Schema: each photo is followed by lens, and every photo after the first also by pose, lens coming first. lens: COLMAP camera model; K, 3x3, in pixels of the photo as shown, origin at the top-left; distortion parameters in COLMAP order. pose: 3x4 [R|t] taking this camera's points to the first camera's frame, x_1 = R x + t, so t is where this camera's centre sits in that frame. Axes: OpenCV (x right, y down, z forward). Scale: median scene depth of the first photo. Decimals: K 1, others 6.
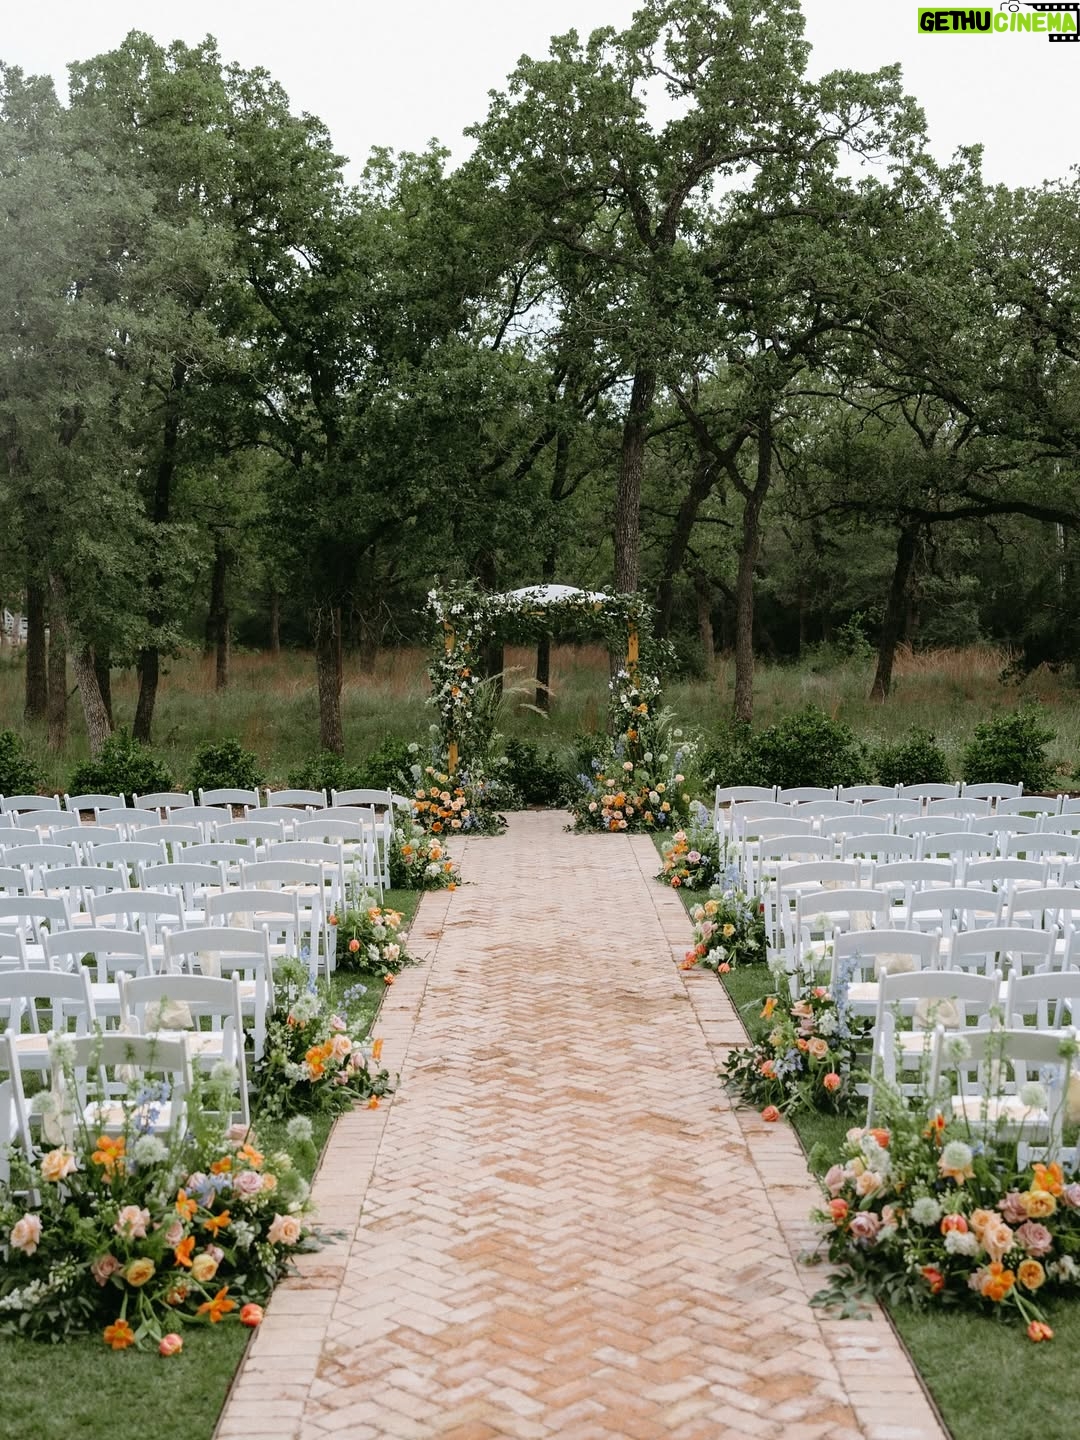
lens RADIAL K [[1782.7, 0, 537.7], [0, 1782.7, 645.4], [0, 0, 1]] dist [-0.014306, -0.005850]
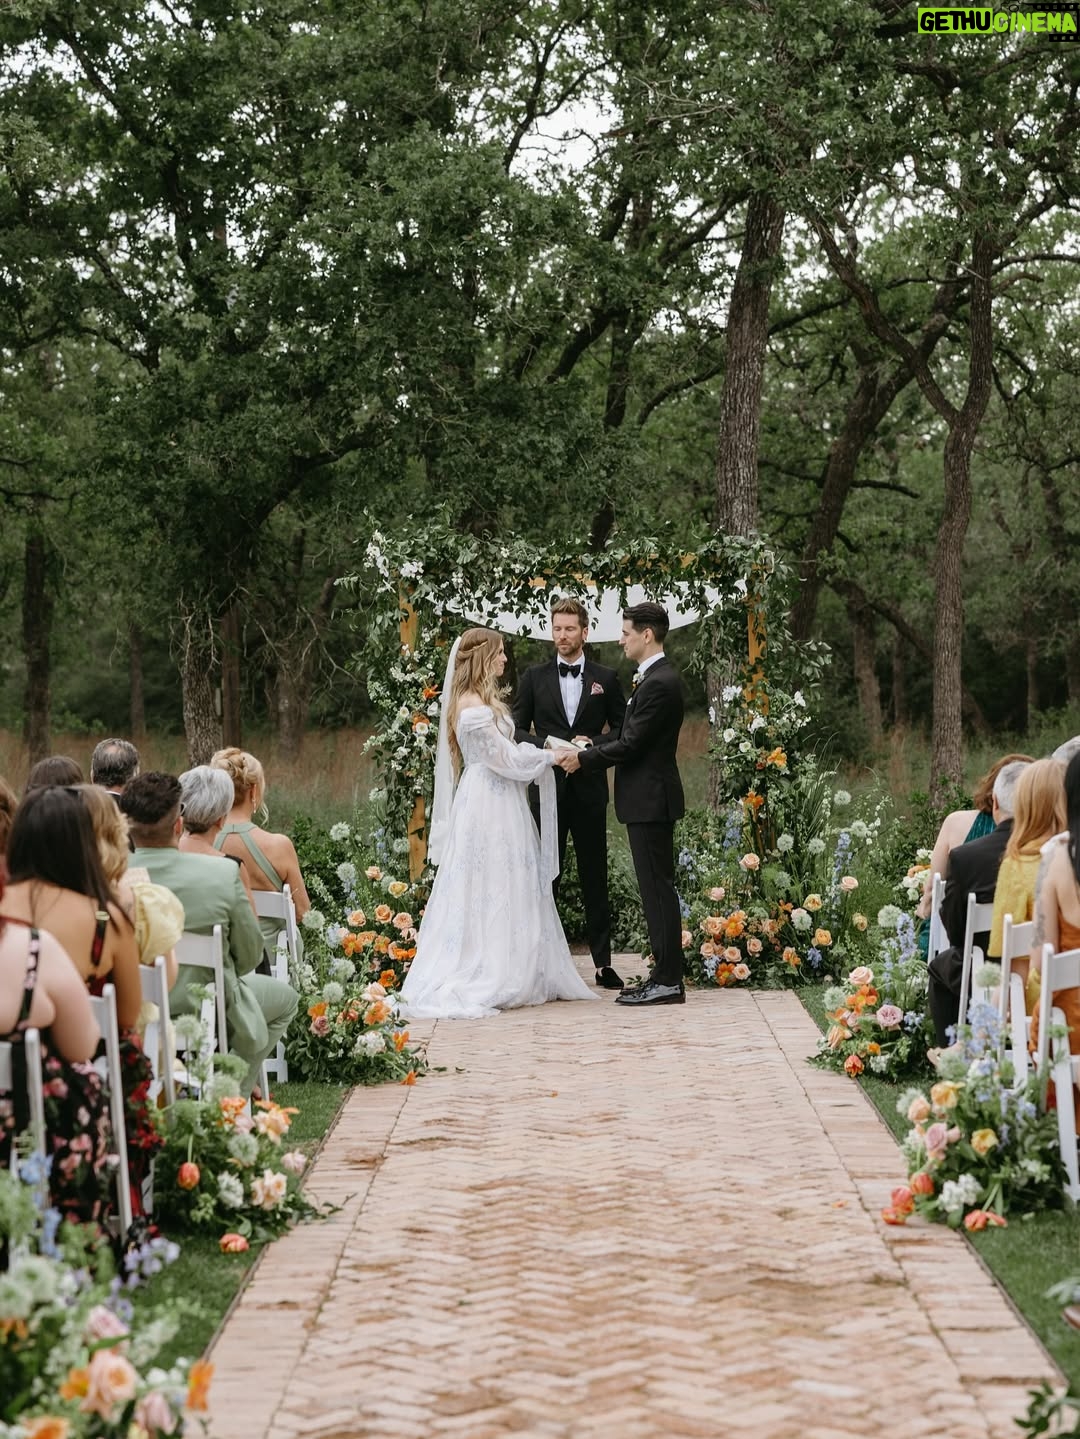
lens RADIAL K [[2954.1, 0, 491.0], [0, 2954.1, 718.5], [0, 0, 1]] dist [0.012101, 0.071505]
pose [[0.999521, -0.007336, -0.030071, 0.000862], [0.007120, 0.999948, -0.007281, 0.031601], [0.030123, 0.007063, 0.999521, 0.128643]]
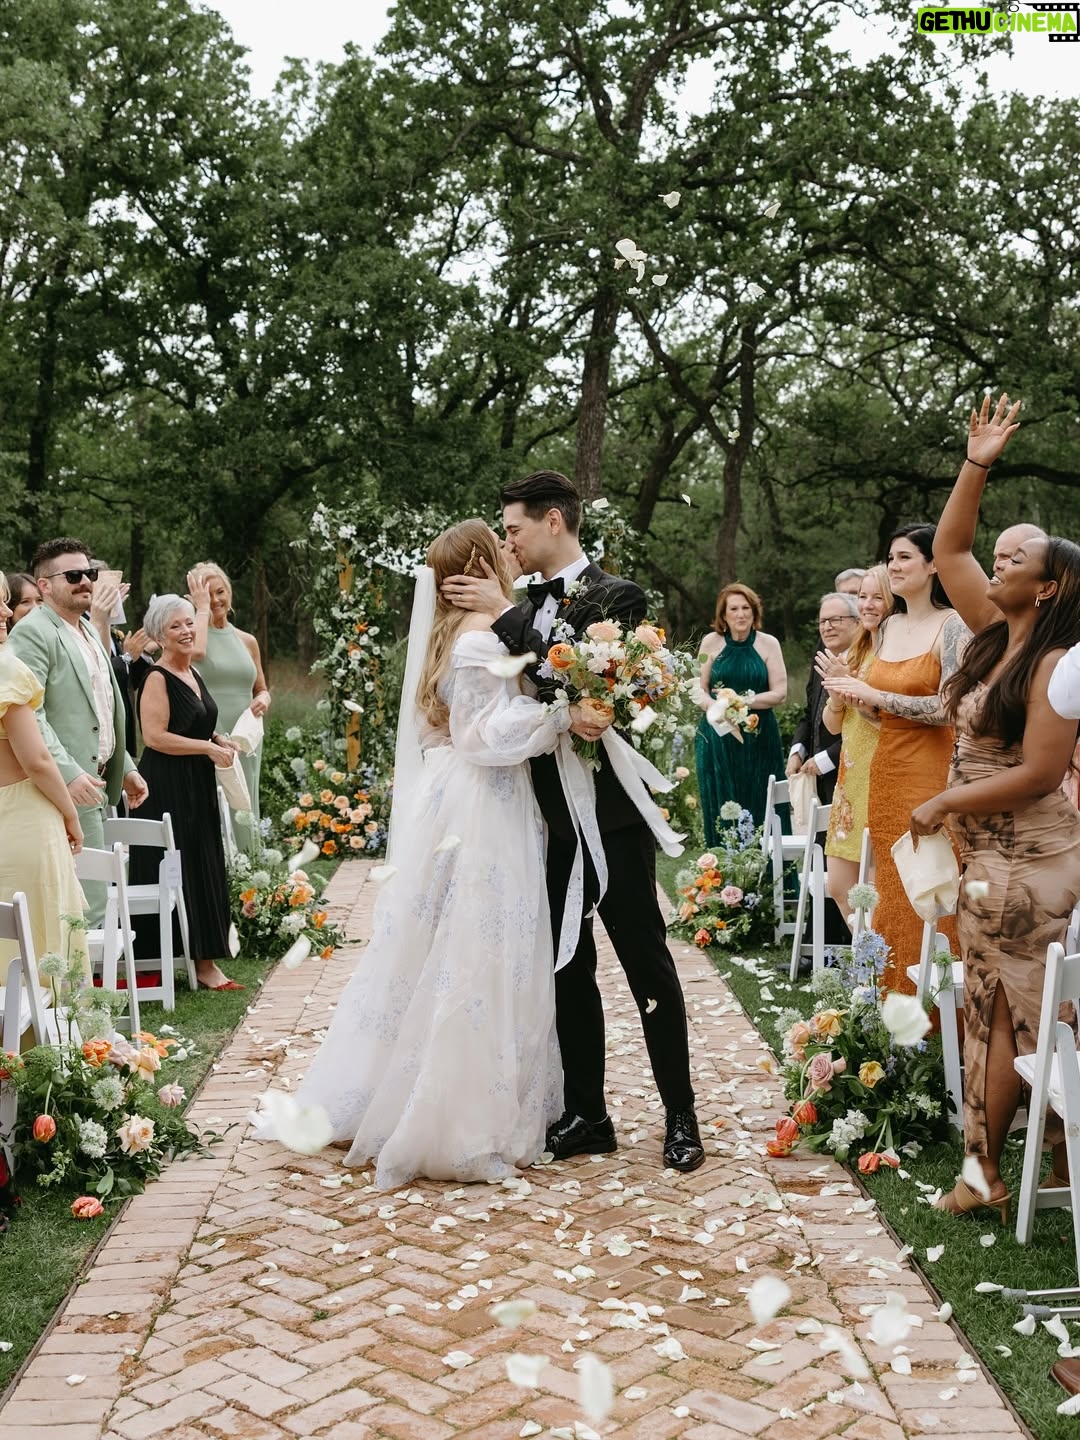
lens RADIAL K [[1736.3, 0, 558.1], [0, 1736.3, 719.9], [0, 0, 1]] dist [-0.000743, -0.008673]
pose [[0.999158, -0.010896, 0.039561, 0.005473], [0.009546, 0.999371, 0.034166, 0.030999], [-0.039909, -0.033760, 0.998633, 0.333046]]
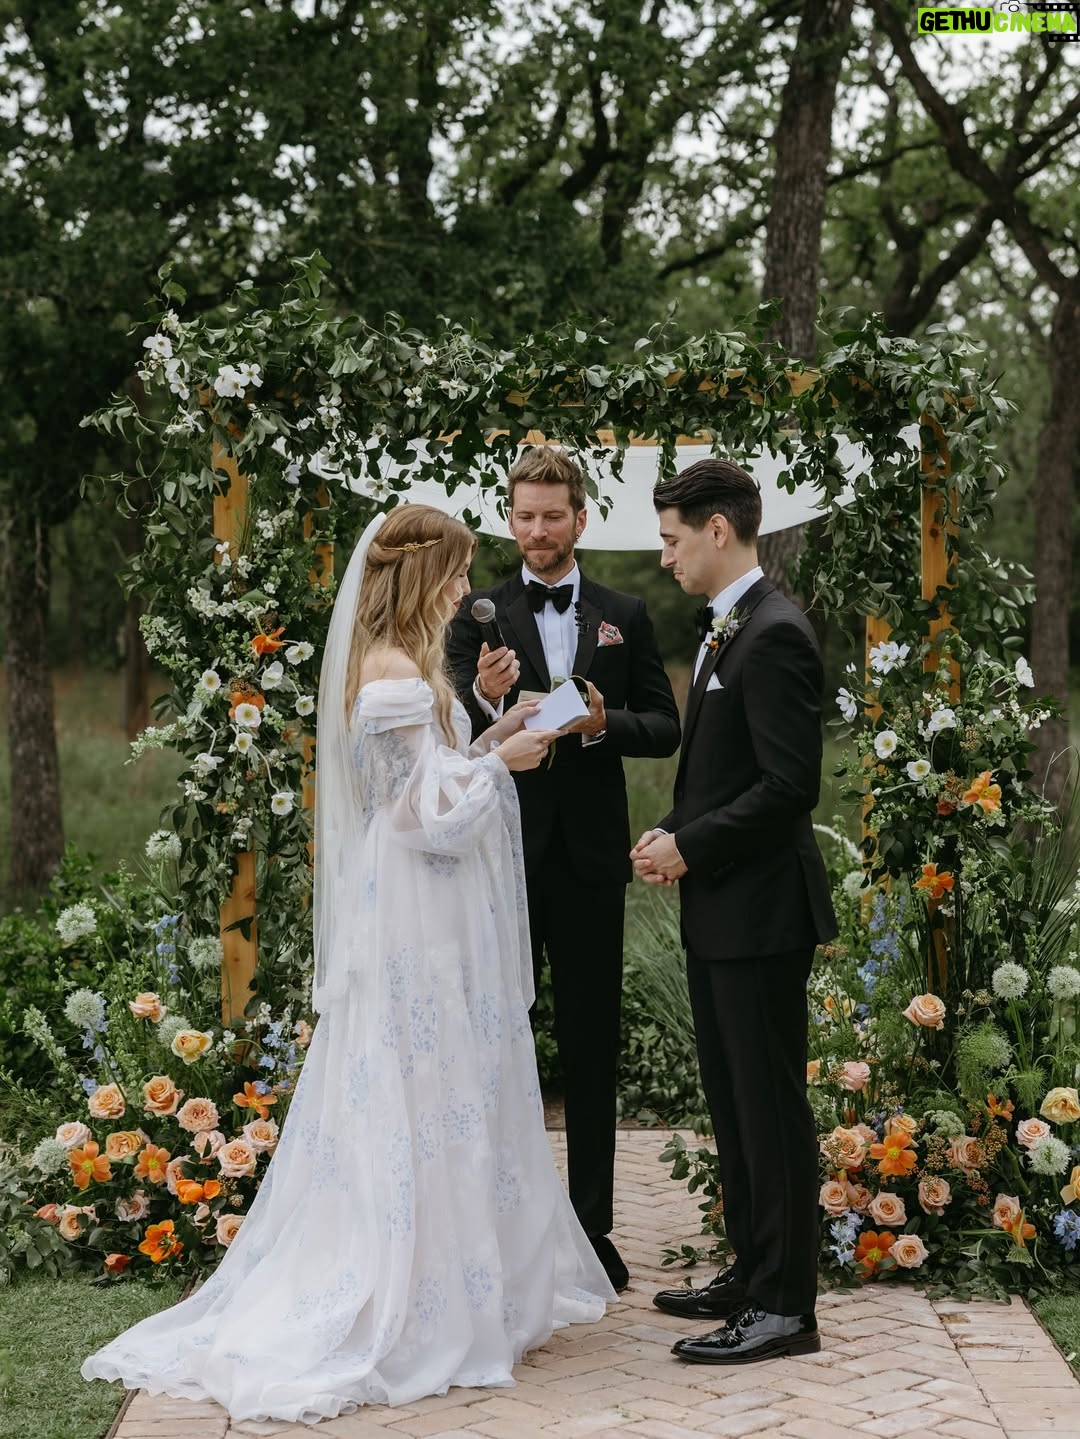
lens RADIAL K [[2954.1, 0, 491.0], [0, 2954.1, 718.5], [0, 0, 1]] dist [0.012101, 0.071505]
pose [[0.999718, 0.015896, -0.017623, -0.003835], [-0.015688, 0.999807, 0.011839, 0.022742], [0.017808, -0.011559, 0.999775, 0.588531]]
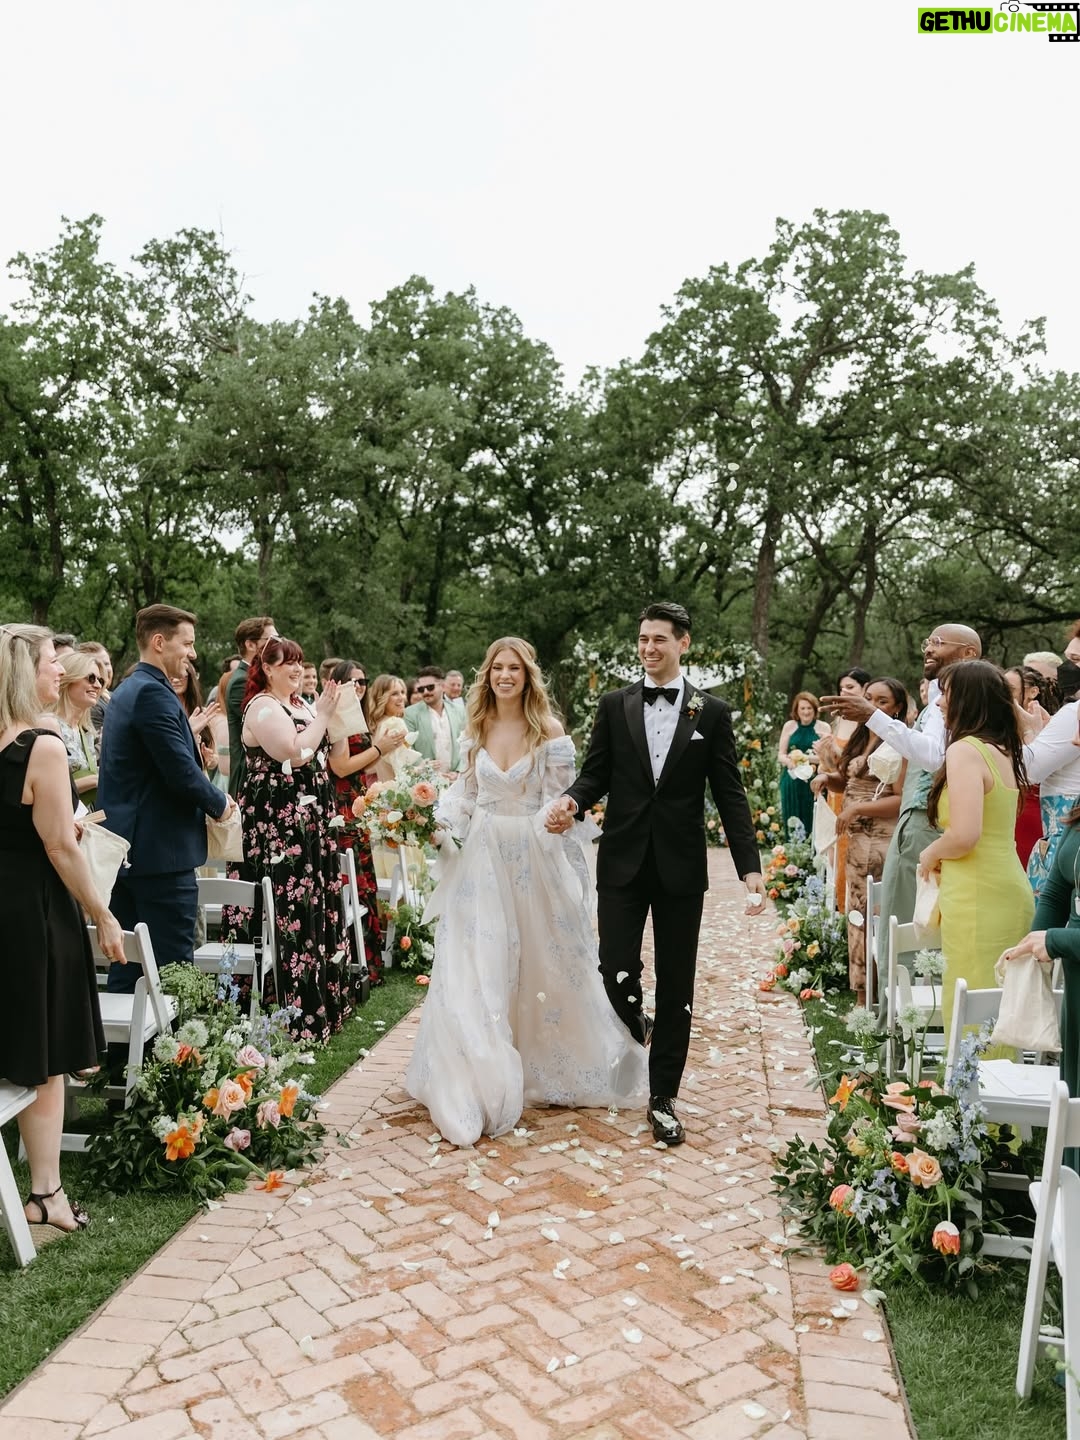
lens RADIAL K [[1139.2, 0, 502.2], [0, 1139.2, 653.3], [0, 0, 1]] dist [0.005289, -0.007254]
pose [[0.982139, 0.010406, -0.187868, 0.035763], [-0.023201, 0.997547, -0.066036, 0.031179], [0.186720, 0.069215, 0.979972, 0.238196]]
